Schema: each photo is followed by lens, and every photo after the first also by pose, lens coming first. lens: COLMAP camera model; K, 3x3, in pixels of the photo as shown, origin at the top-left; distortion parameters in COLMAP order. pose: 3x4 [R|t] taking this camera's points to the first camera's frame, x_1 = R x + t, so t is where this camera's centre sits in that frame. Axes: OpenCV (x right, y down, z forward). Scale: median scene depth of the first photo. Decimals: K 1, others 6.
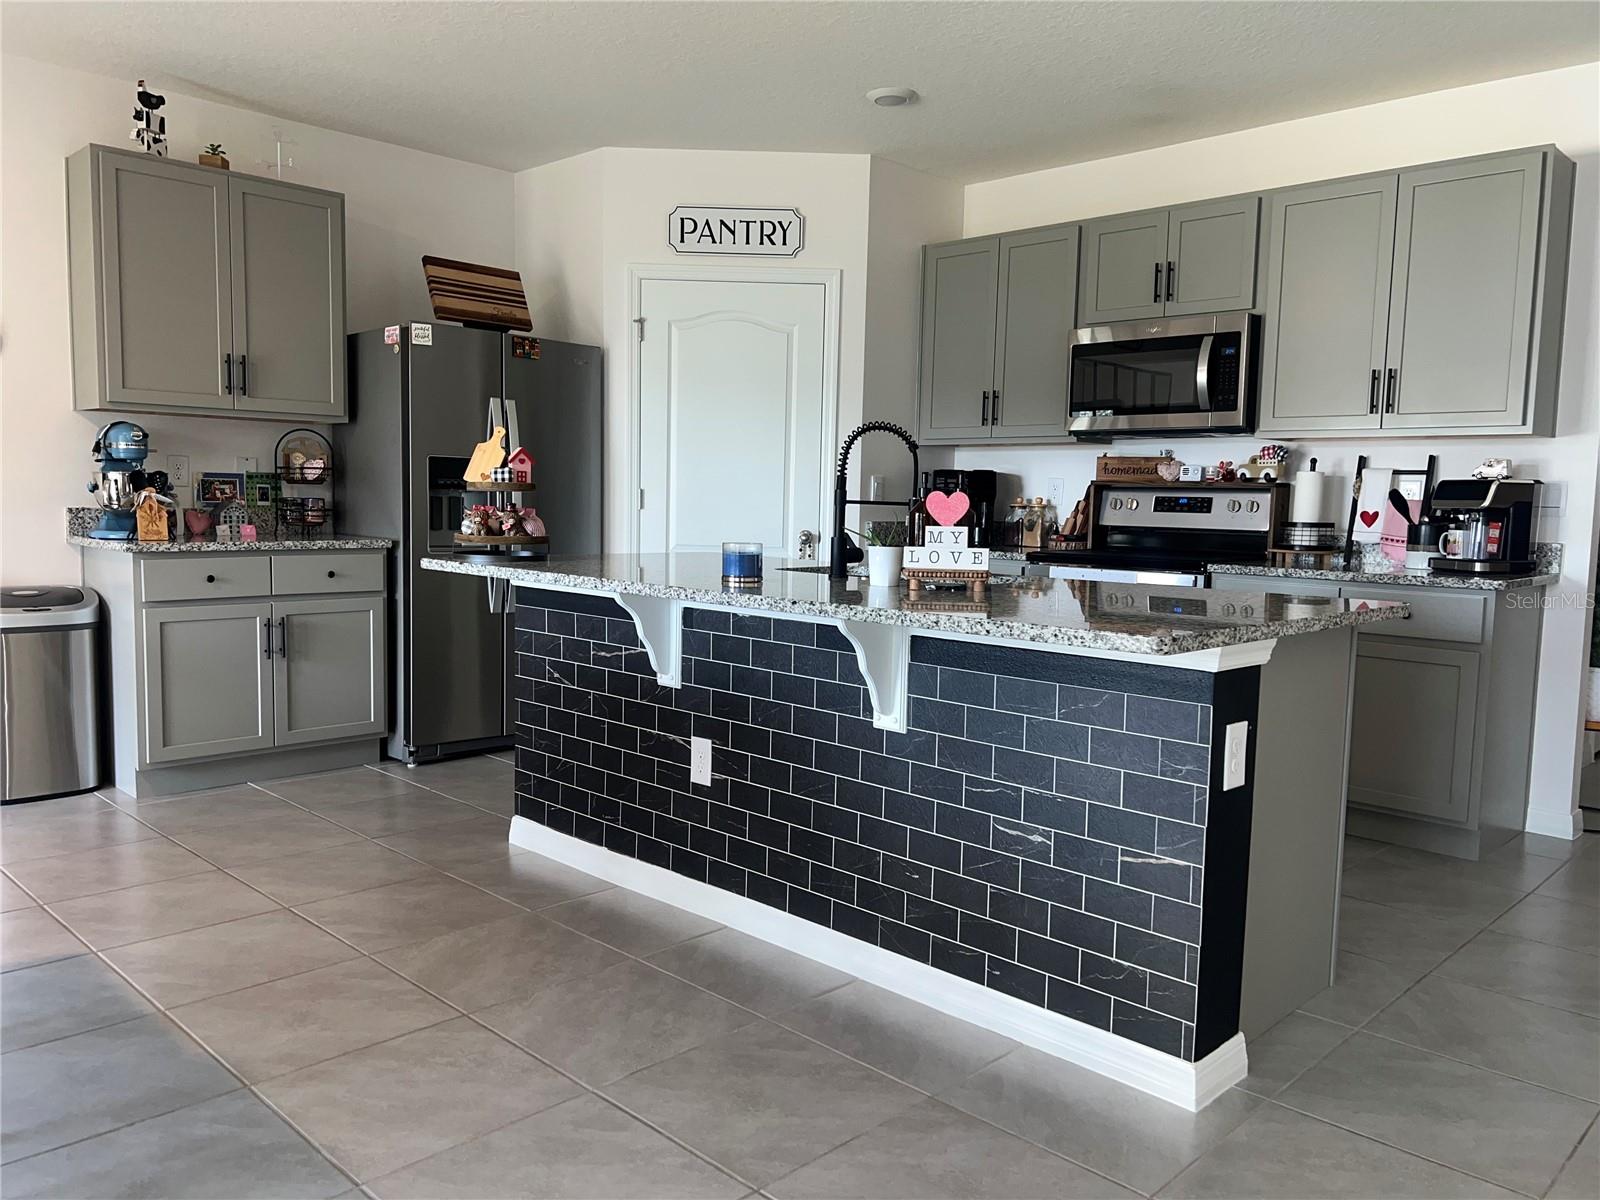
lens RADIAL K [[1204.4, 0, 800.3], [0, 1204.4, 604.2], [0, 0, 1]] dist [0.023936, -0.005489]
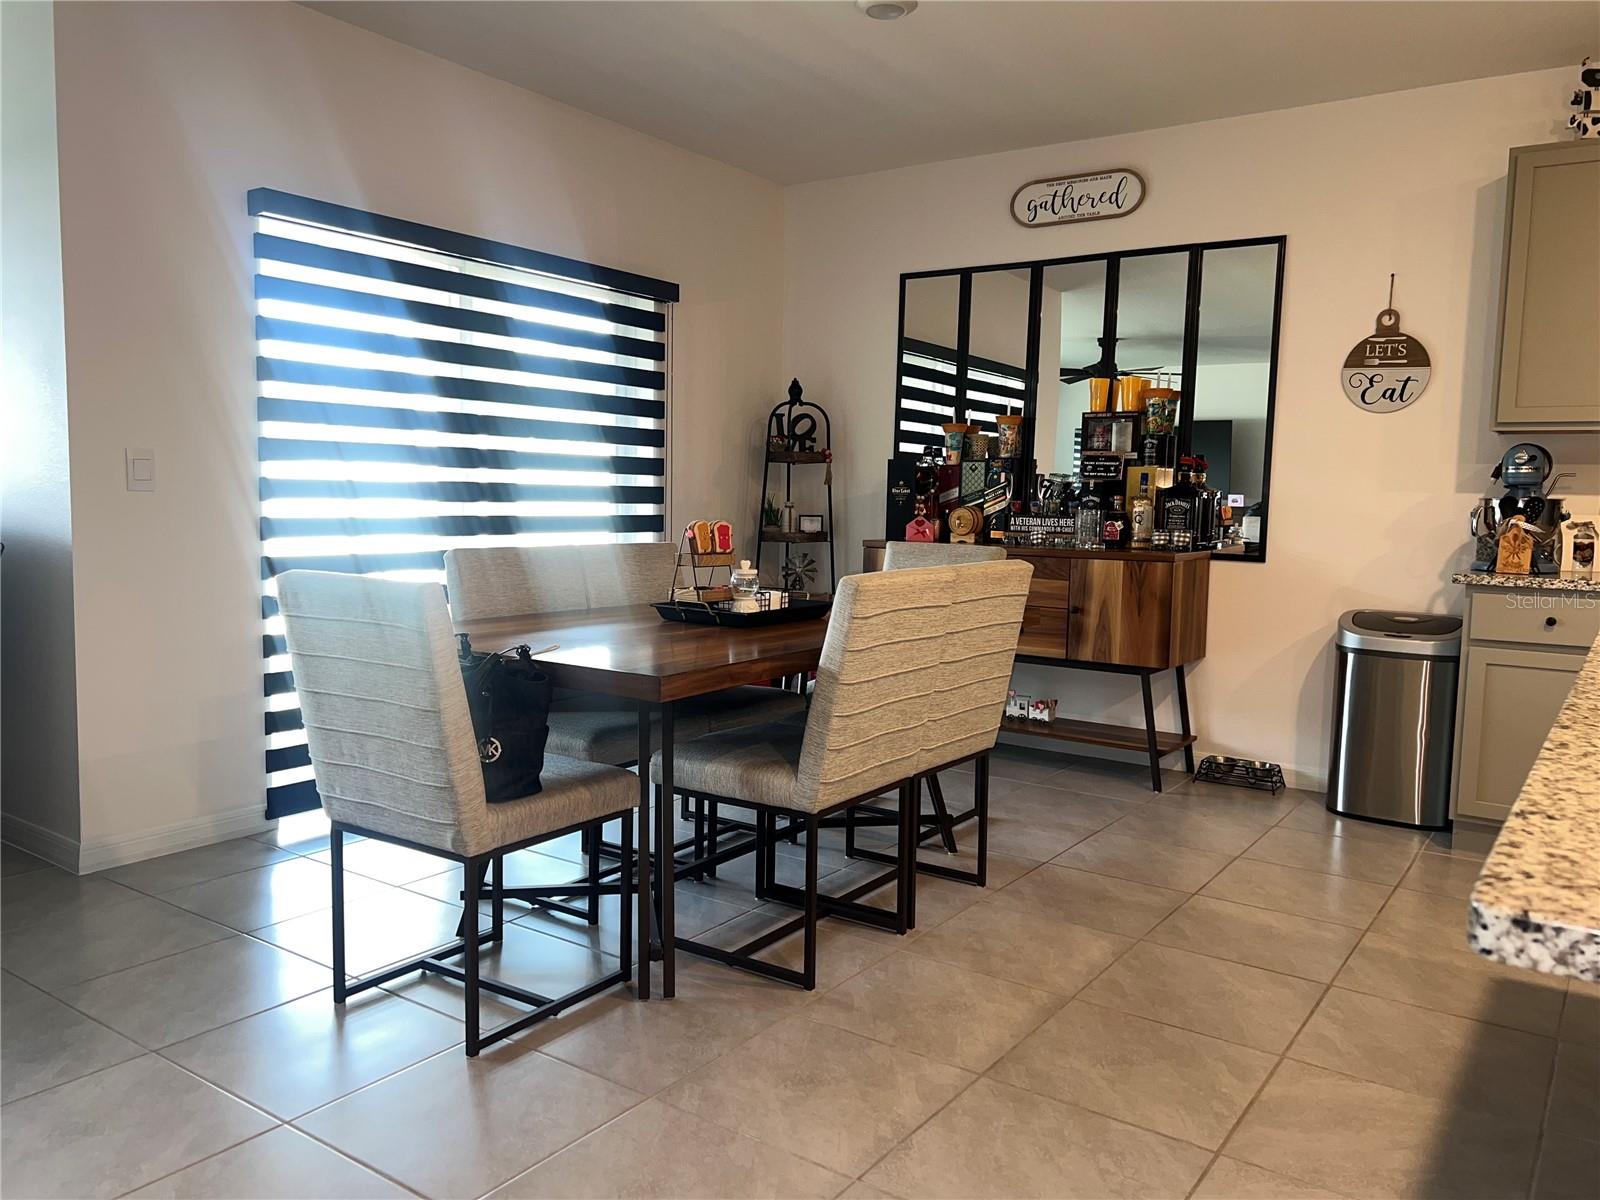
lens RADIAL K [[1204.4, 0, 800.6], [0, 1204.4, 596.3], [0, 0, 1]] dist [0.023936, -0.005489]
pose [[0.161476, 0.068911, -0.984468, 0.271506], [-0.106889, 0.992912, 0.051970, -0.026211], [0.981071, 0.096837, 0.167697, 0.331273]]
